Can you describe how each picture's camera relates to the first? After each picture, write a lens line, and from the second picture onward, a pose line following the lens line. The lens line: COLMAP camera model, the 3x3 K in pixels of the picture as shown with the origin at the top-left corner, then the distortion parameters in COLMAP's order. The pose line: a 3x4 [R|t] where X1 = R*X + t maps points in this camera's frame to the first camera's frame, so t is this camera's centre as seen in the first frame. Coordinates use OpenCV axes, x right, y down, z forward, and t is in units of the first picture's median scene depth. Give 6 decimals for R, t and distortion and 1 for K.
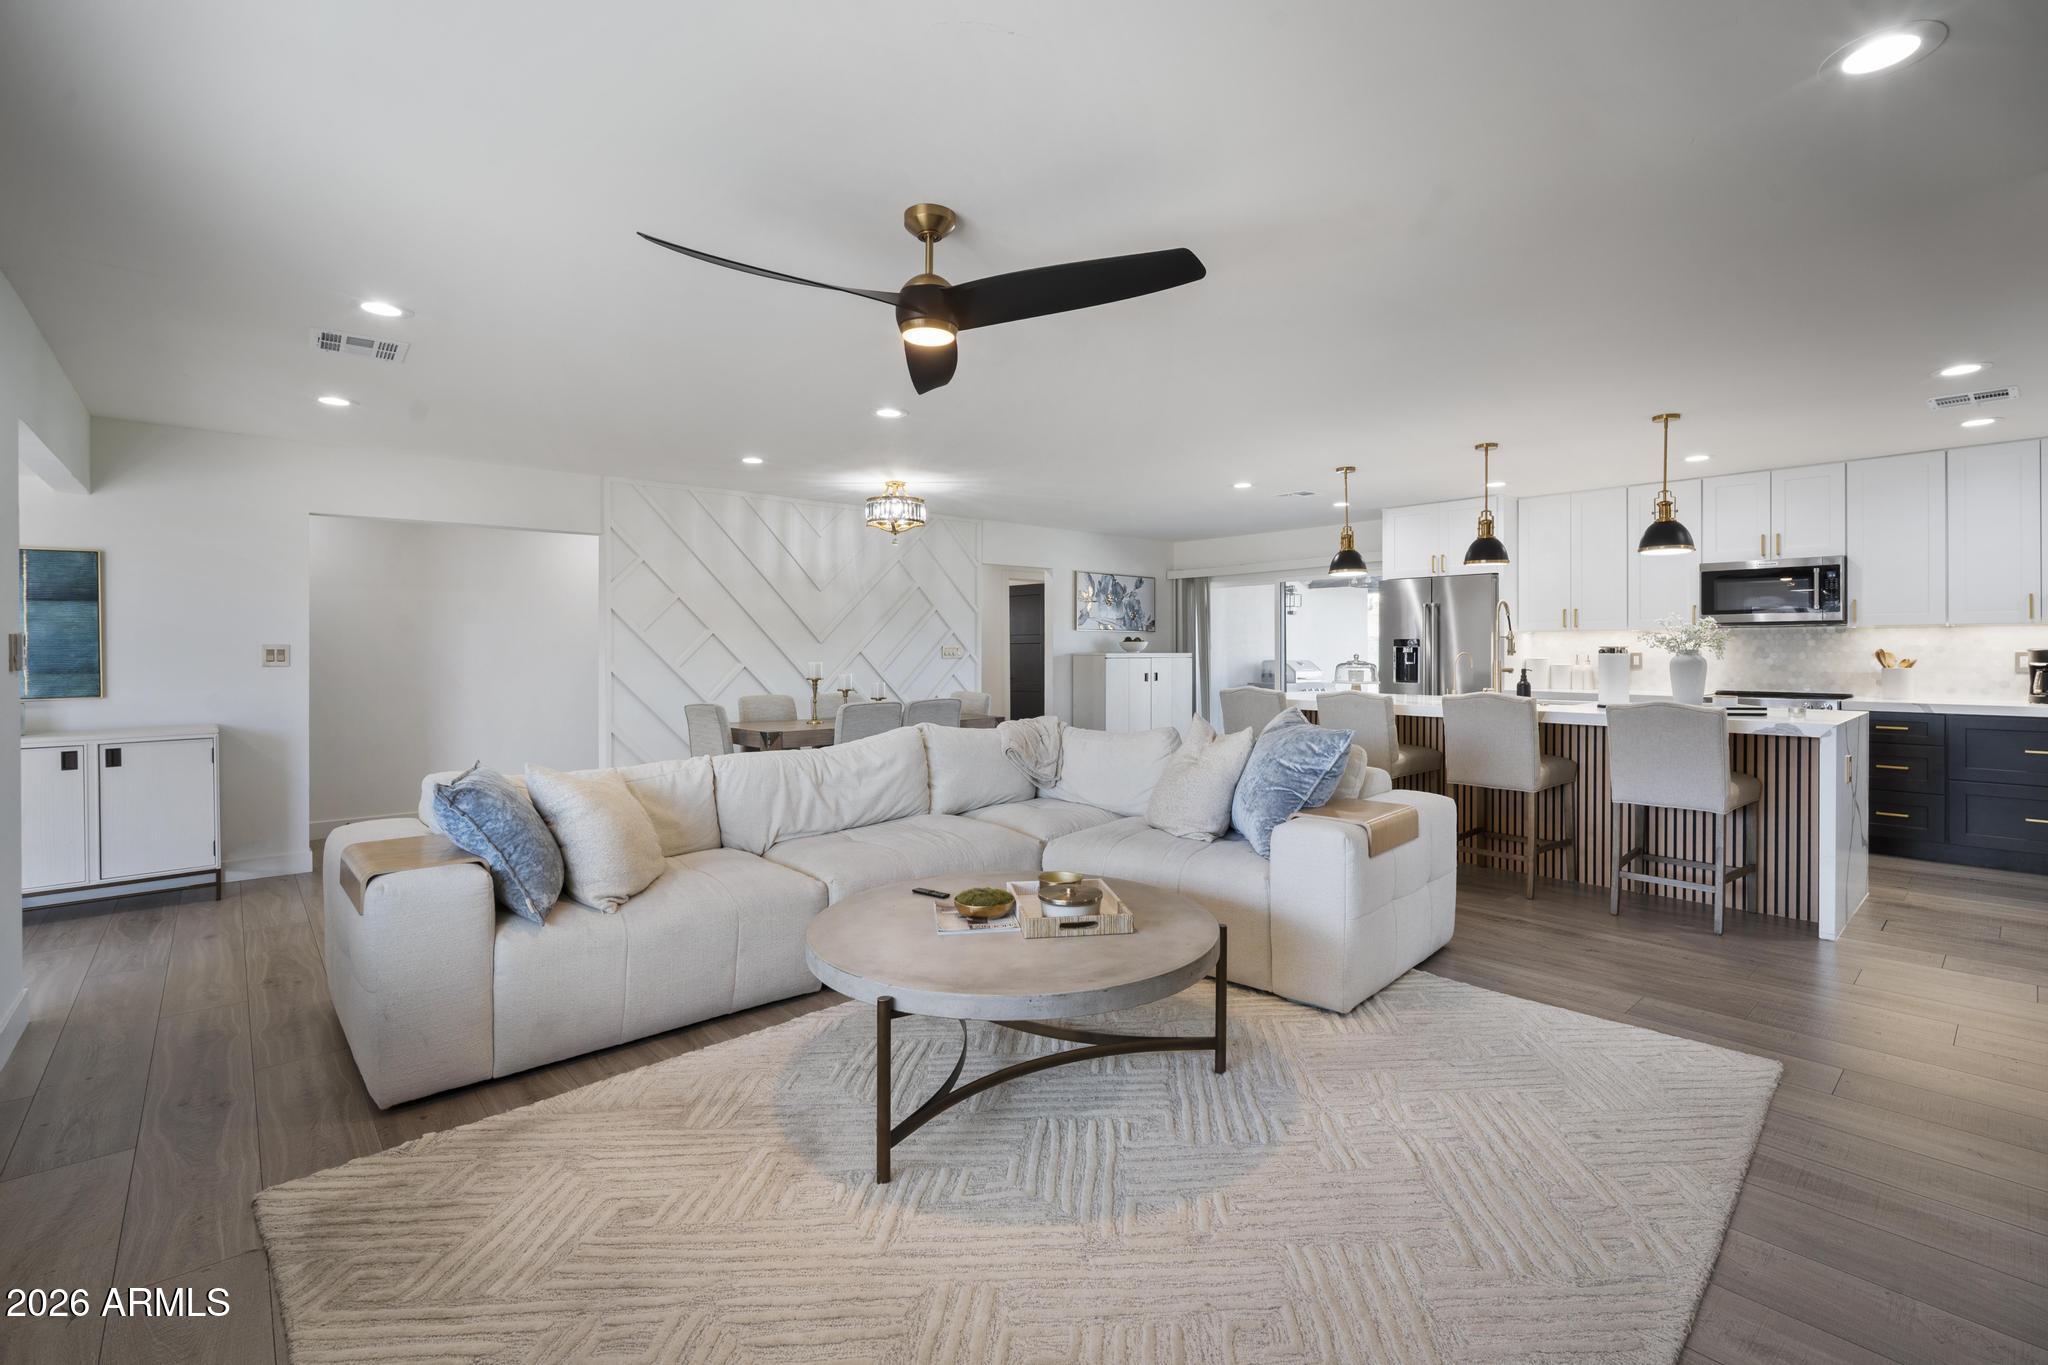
lens RADIAL K [[899.2, 0, 1025.4], [0, 899.2, 650.4], [0, 0, 1]] dist [-0.010123, 0.003908]
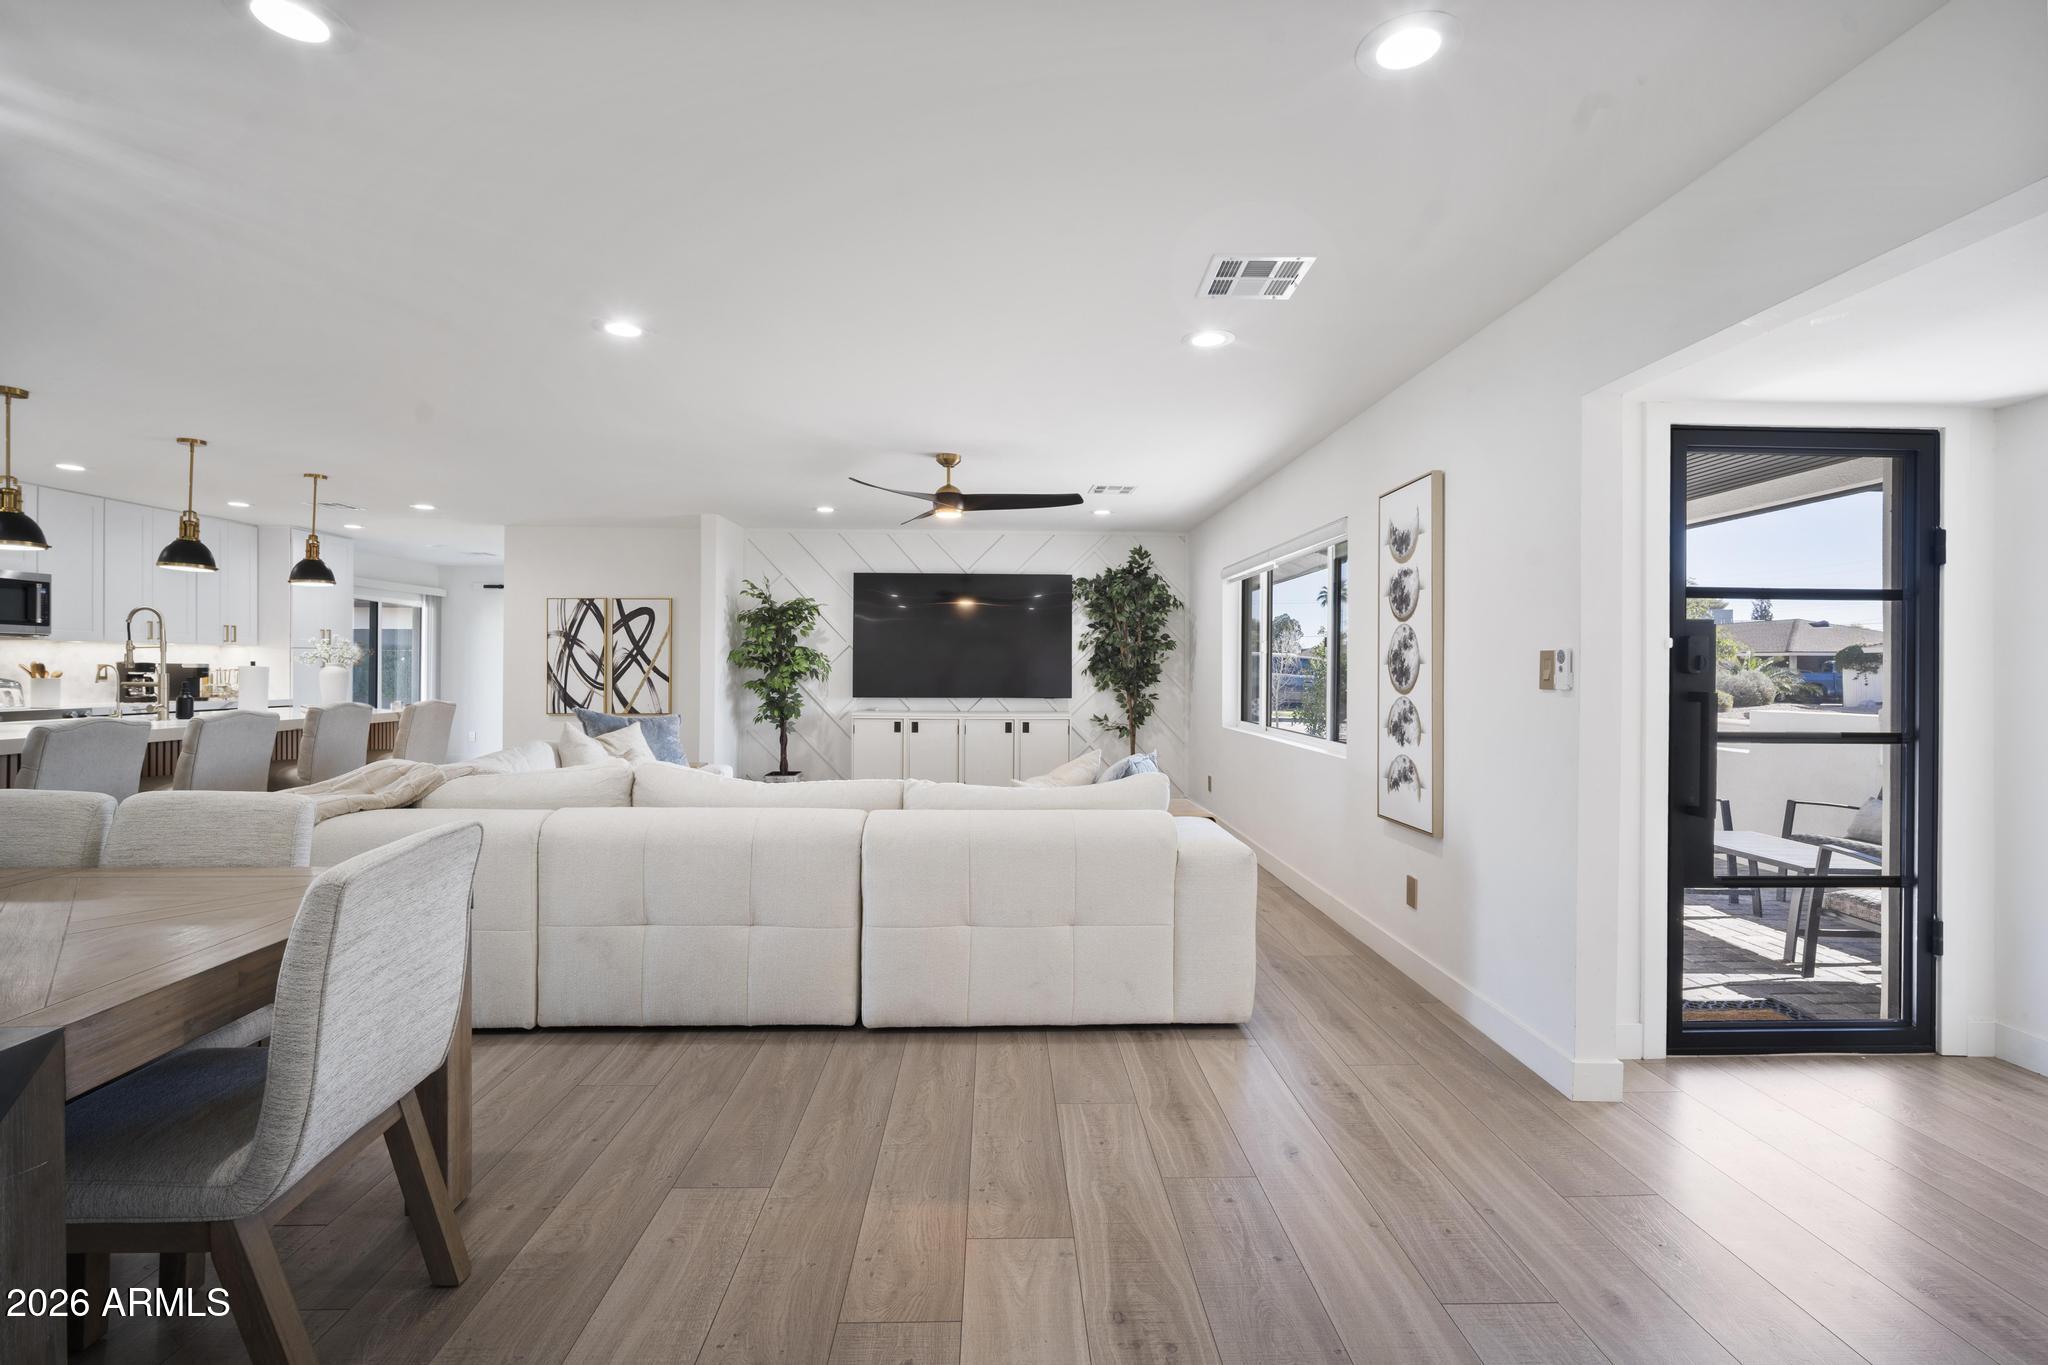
lens RADIAL K [[899.2, 0, 1017.4], [0, 899.2, 670.3], [0, 0, 1]] dist [-0.010123, 0.003908]
pose [[-0.763972, -0.003828, 0.645238, -0.613652], [-0.005110, 0.999987, -0.000117, 0.003493], [-0.645229, -0.003387, -0.763982, 0.982208]]
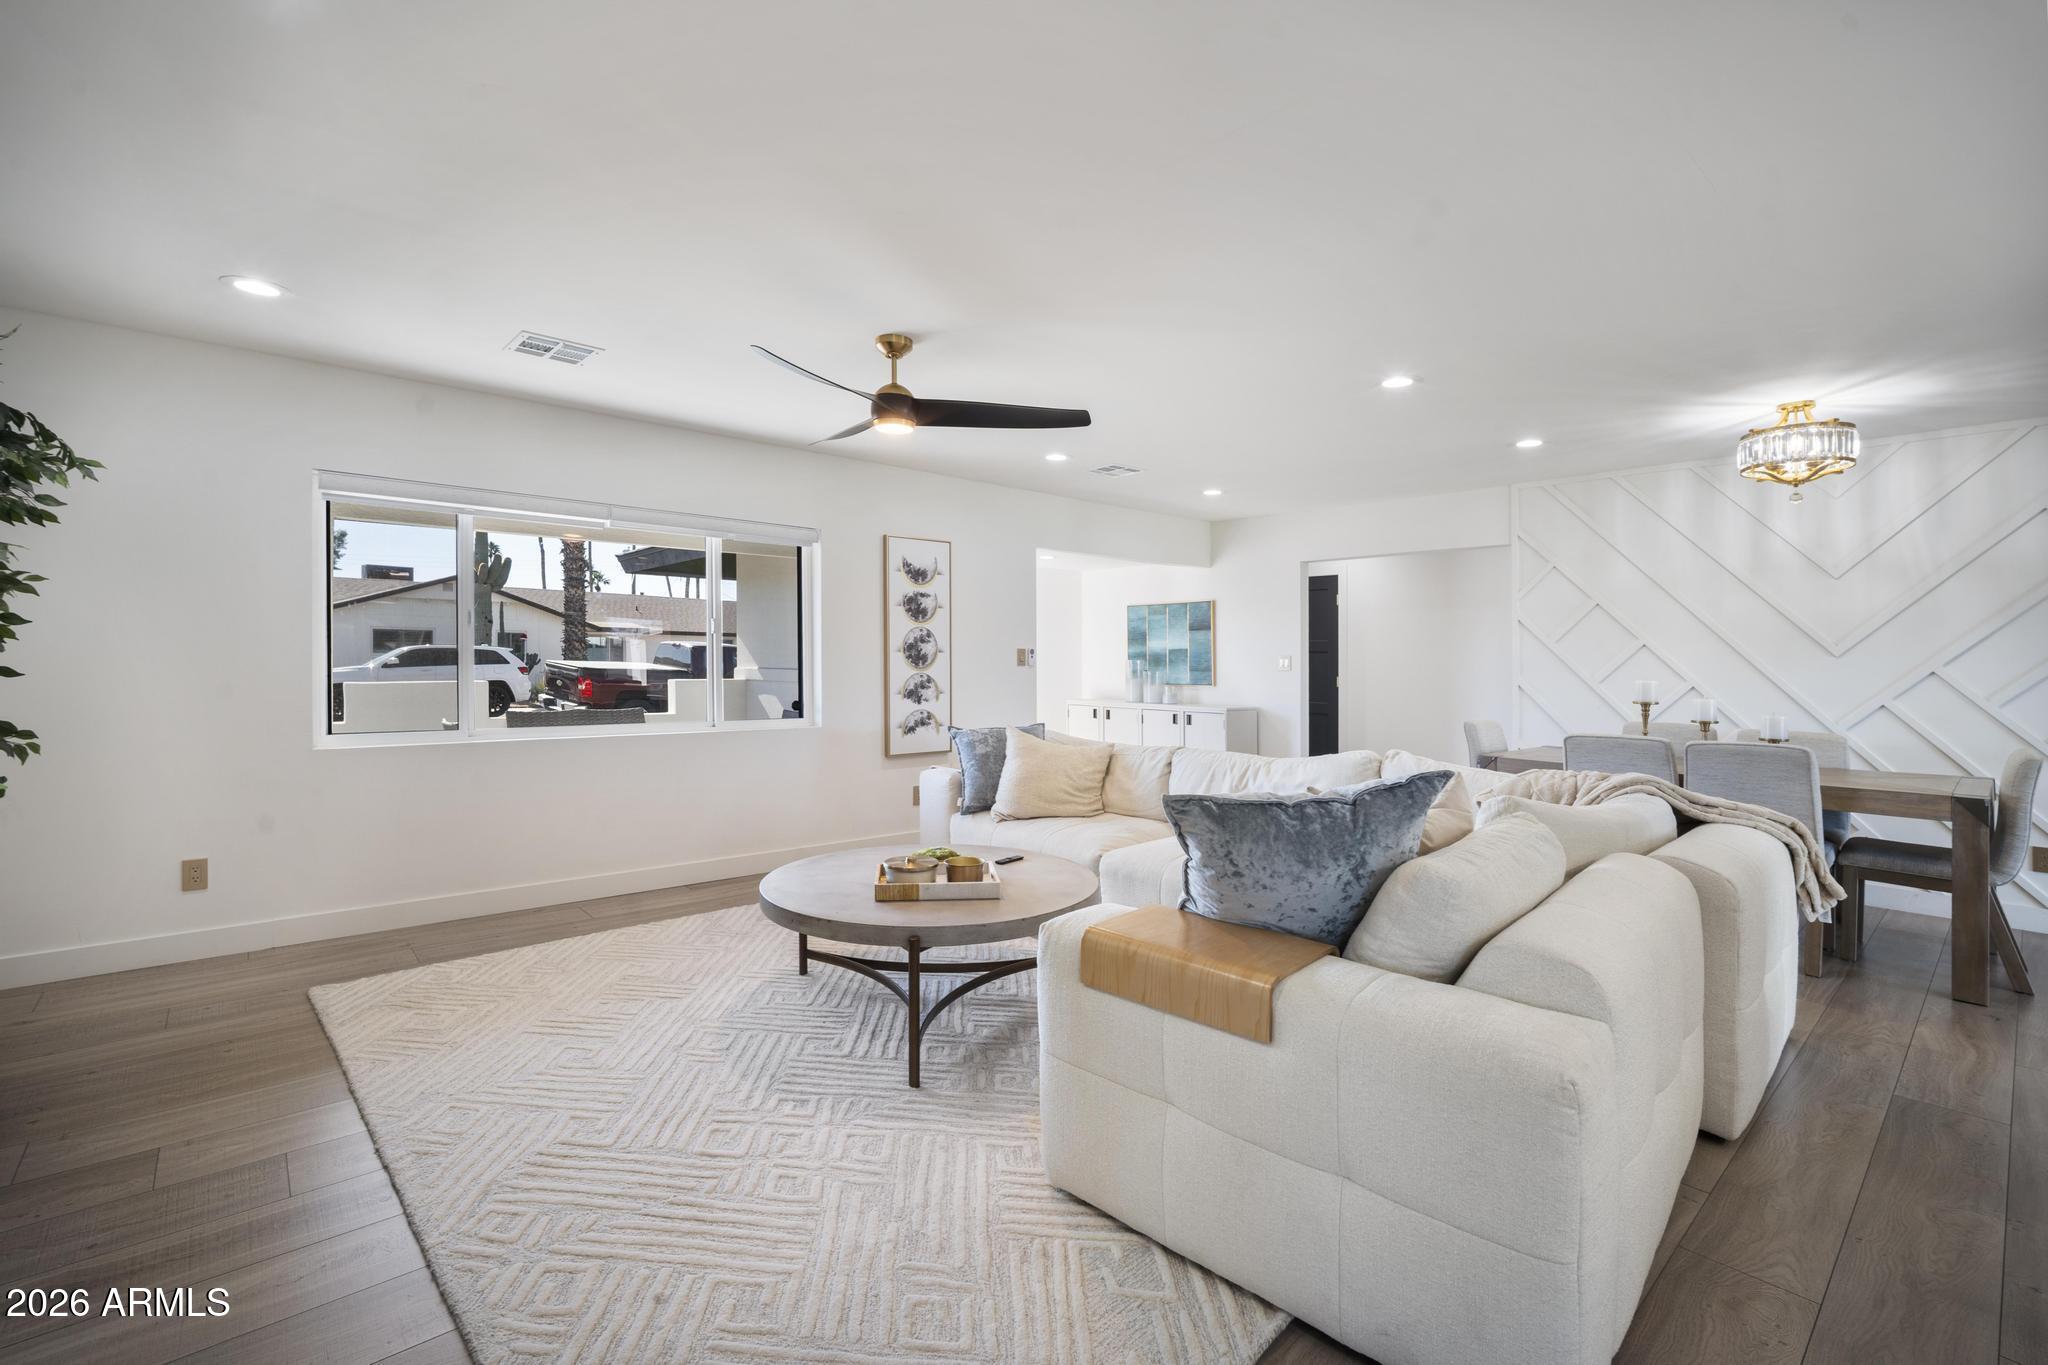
lens RADIAL K [[899.2, 0, 1031.3], [0, 899.2, 647.6], [0, 0, 1]] dist [-0.010123, 0.003908]
pose [[0.005281, -0.008934, -0.999946, 0.512880], [-0.015251, 0.999843, -0.009014, -0.000154], [0.999870, 0.015298, 0.005144, 0.477285]]
